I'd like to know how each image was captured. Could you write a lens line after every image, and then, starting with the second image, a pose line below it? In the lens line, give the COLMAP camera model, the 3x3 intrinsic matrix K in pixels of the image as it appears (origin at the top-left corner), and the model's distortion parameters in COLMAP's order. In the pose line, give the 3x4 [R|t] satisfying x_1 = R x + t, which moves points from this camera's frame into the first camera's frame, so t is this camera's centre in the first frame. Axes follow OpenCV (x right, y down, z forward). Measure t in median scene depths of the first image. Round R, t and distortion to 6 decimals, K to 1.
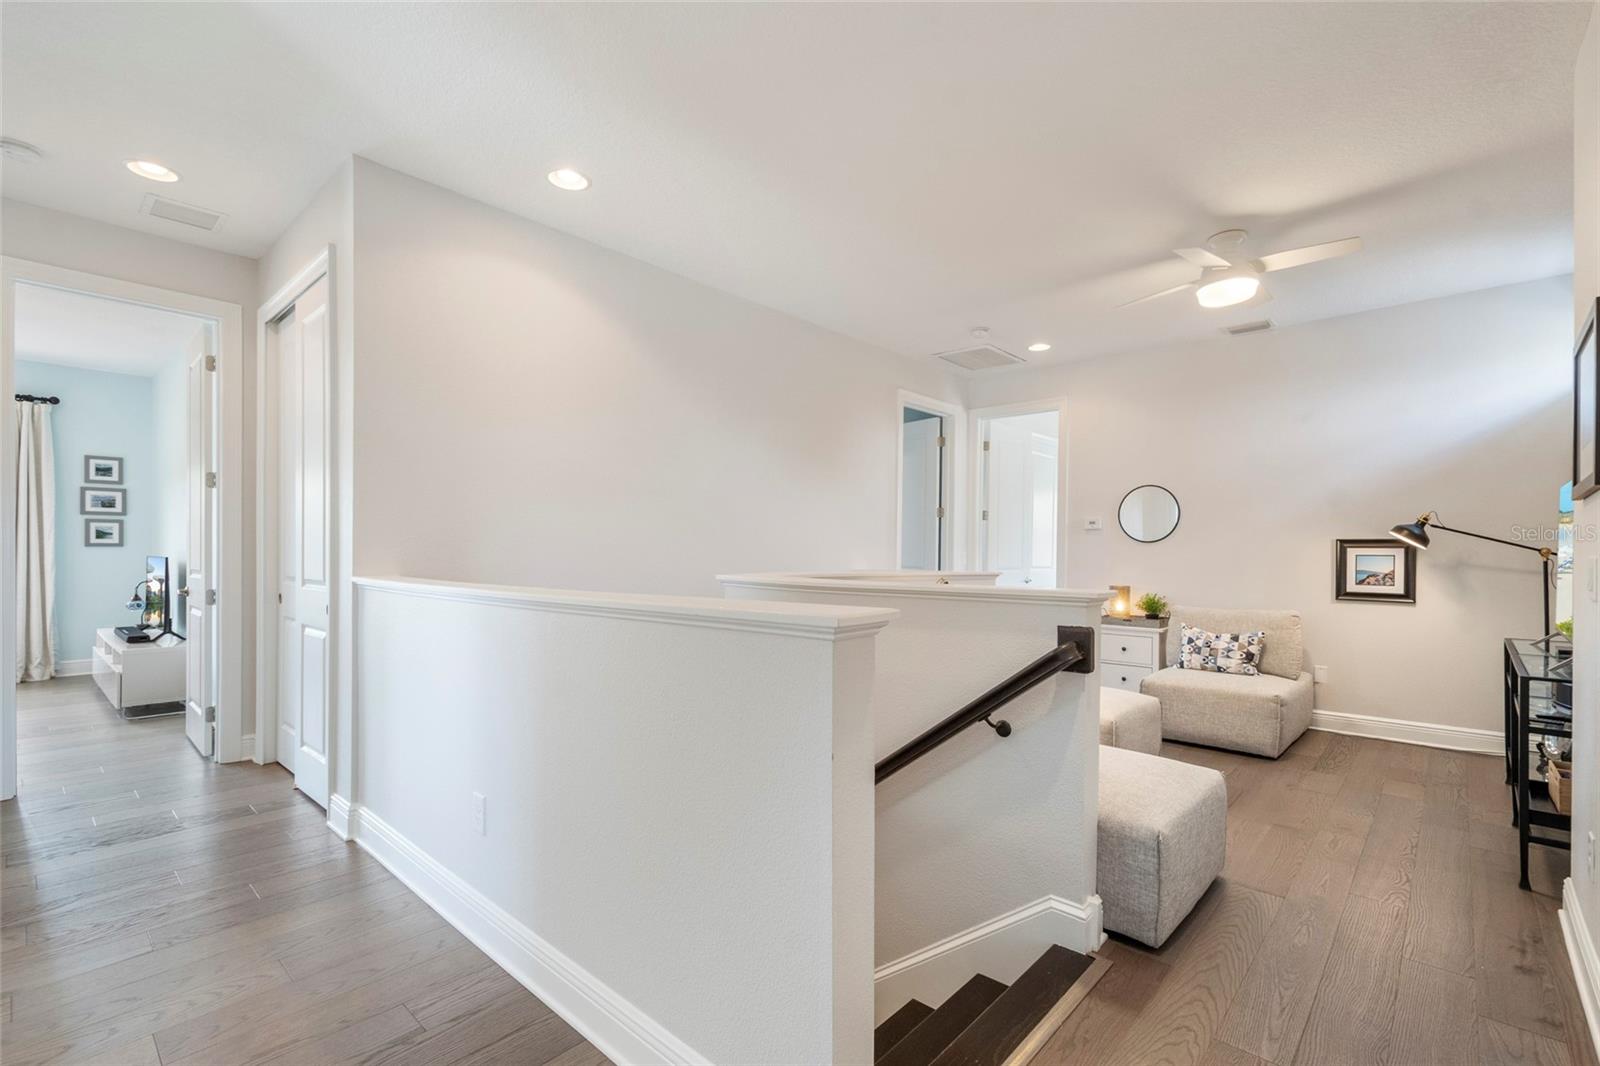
lens RADIAL K [[704.7, 0, 794.5], [0, 704.7, 541.9], [0, 0, 1]] dist [0.009577, -0.001401]
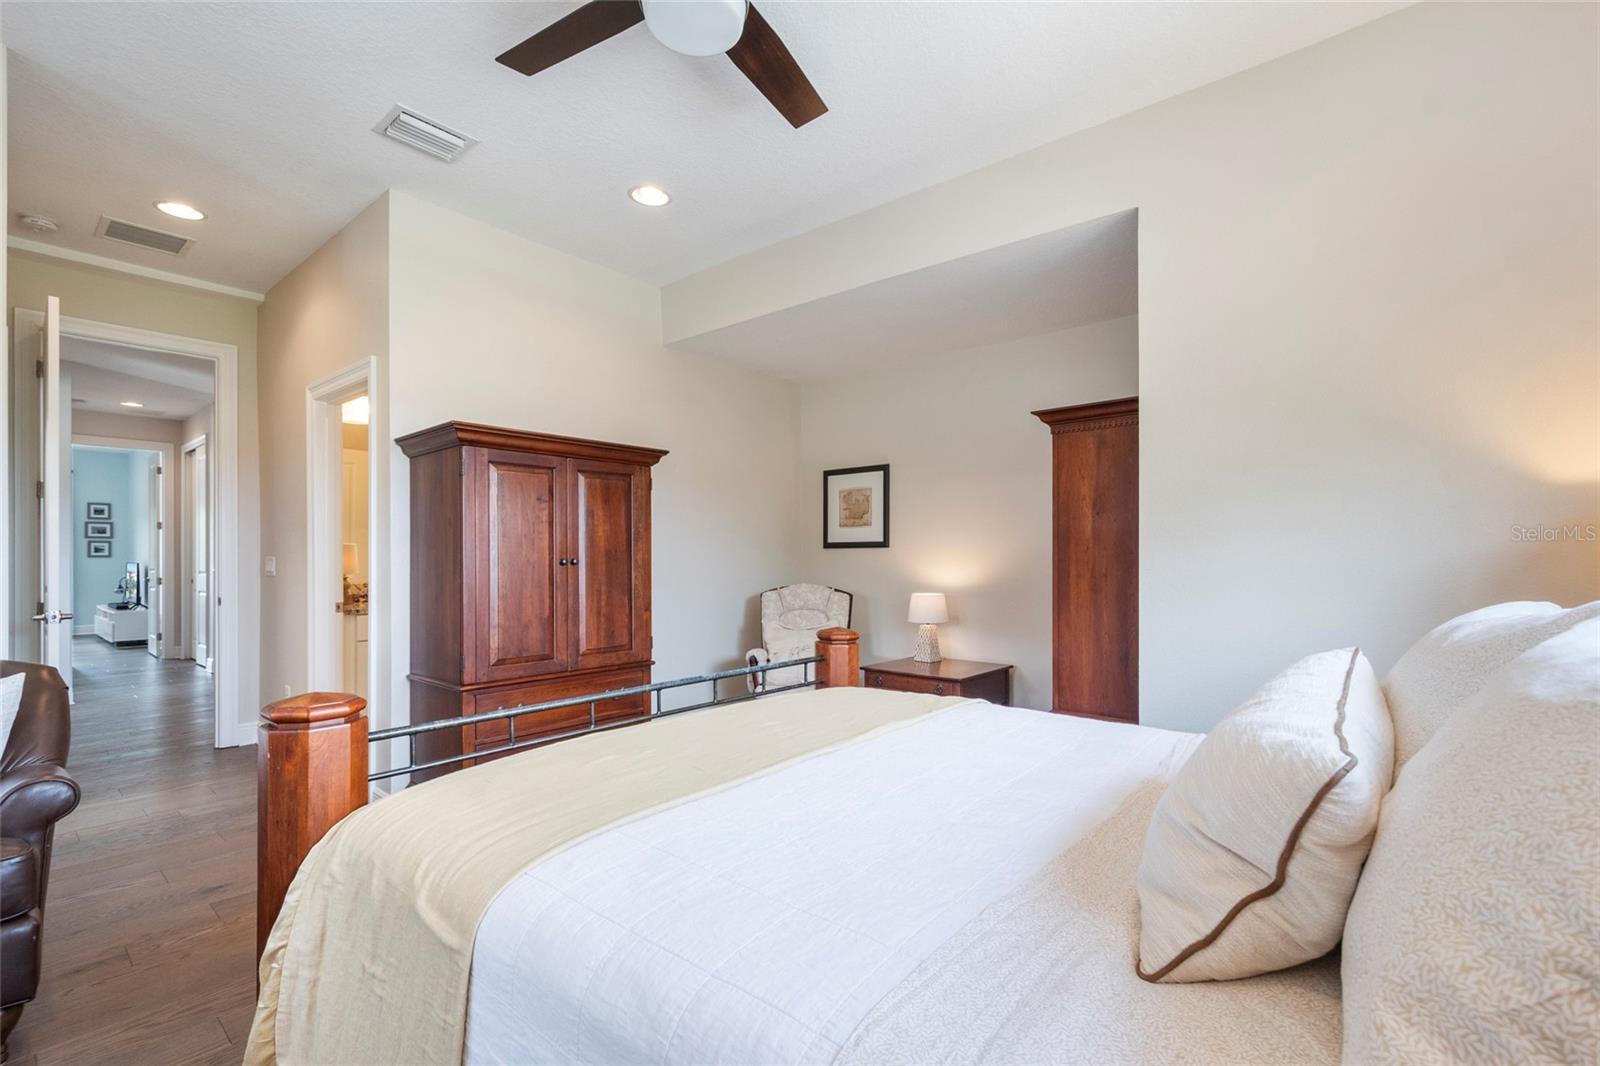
lens RADIAL K [[704.7, 0, 795.2], [0, 704.7, 544.8], [0, 0, 1]] dist [0.009577, -0.001401]
pose [[0.999734, -0.005633, 0.022369, 0.643459], [0.005712, 0.999978, -0.003430, -0.008254], [-0.022349, 0.003557, 0.999744, -0.726297]]
